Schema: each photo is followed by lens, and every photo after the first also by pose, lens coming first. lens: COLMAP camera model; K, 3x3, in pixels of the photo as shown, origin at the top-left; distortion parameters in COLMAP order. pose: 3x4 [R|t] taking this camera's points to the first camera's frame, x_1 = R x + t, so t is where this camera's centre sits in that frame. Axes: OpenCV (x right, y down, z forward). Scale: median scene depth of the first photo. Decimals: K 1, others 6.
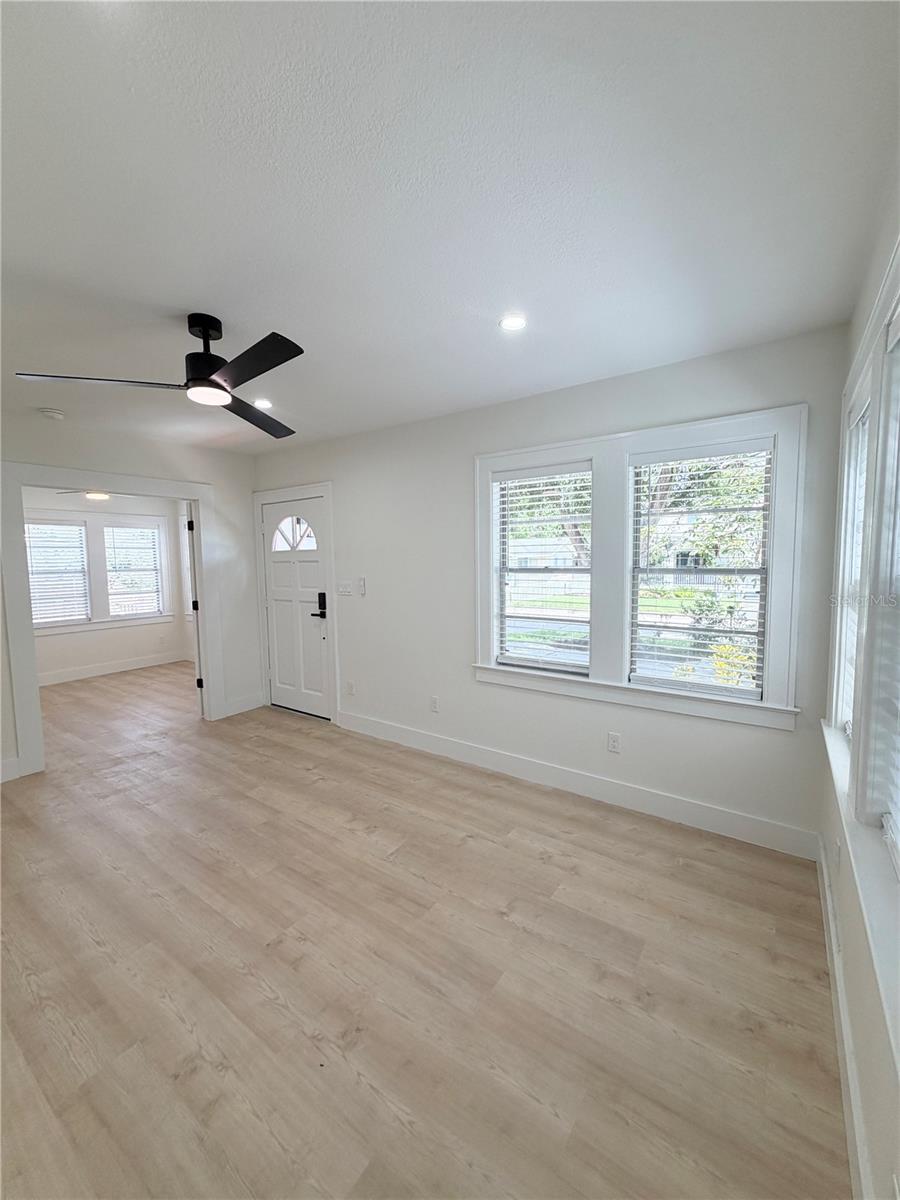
lens RADIAL K [[480.1, 0, 450.1], [0, 480.1, 602.0], [0, 0, 1]] dist [0.000575, 0.000552]
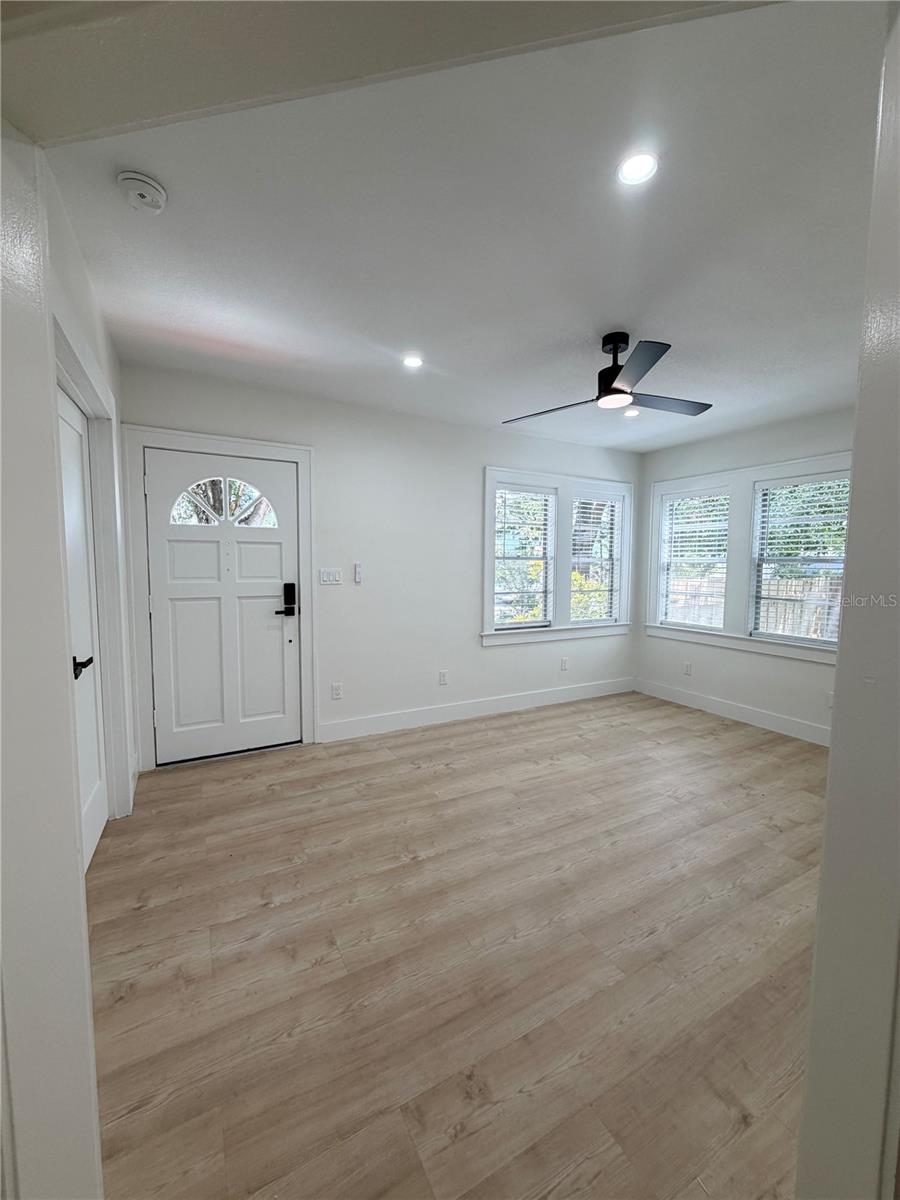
lens RADIAL K [[480.1, 0, 451.3], [0, 480.1, 600.3], [0, 0, 1]] dist [0.000575, 0.000552]
pose [[0.436612, -0.054265, 0.898012, -1.314155], [0.065519, 0.997447, 0.028419, 0.005390], [-0.897261, 0.046429, 0.439052, 0.633276]]
